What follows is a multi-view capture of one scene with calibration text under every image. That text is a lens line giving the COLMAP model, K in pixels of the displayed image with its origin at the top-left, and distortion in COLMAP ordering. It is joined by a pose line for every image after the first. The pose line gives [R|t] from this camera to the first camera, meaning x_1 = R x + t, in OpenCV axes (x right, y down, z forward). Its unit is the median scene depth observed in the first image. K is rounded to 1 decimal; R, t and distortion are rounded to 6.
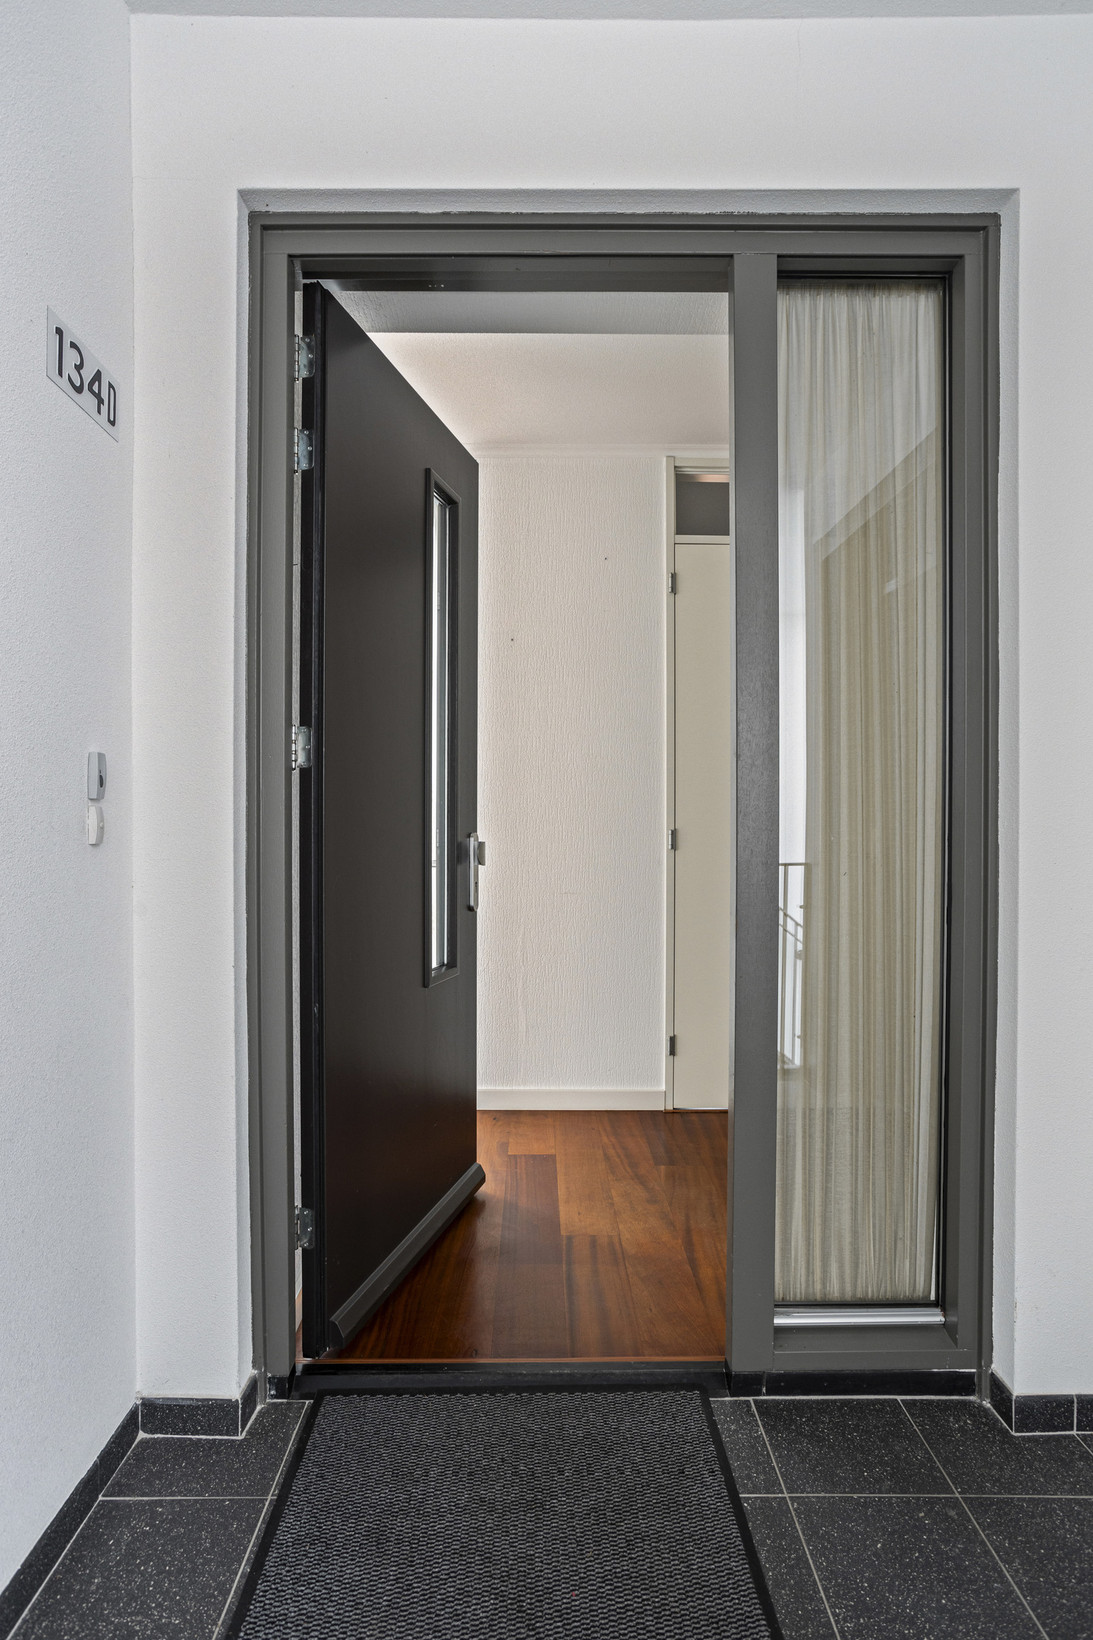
lens RADIAL K [[838.4, 0, 545.8], [0, 838.4, 831.1], [0, 0, 1]] dist [-0.016061, 0.006580]
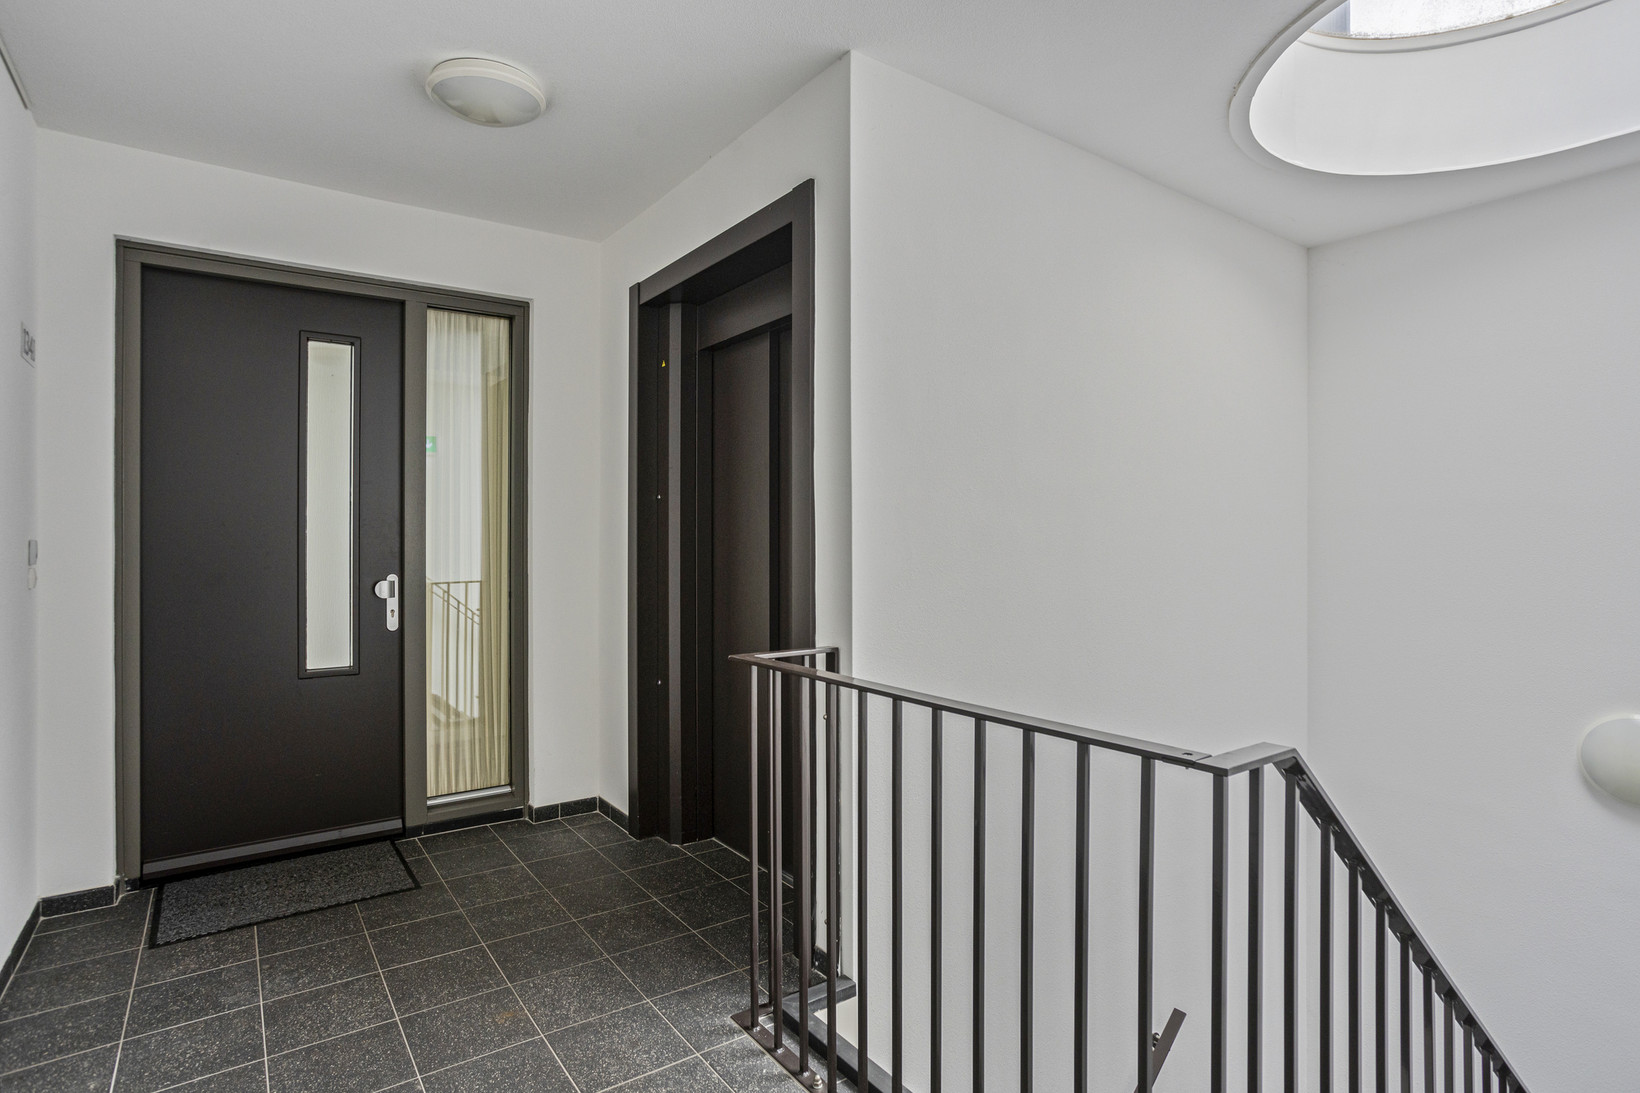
lens RADIAL K [[866.5, 0, 824.5], [0, 866.5, 550.1], [0, 0, 1]] dist [-0.027160, 0.007004]
pose [[0.823172, -0.004068, 0.567778, -0.139563], [-0.001317, 0.999958, 0.009074, -0.073953], [-0.567791, -0.008217, 0.823132, -1.416657]]
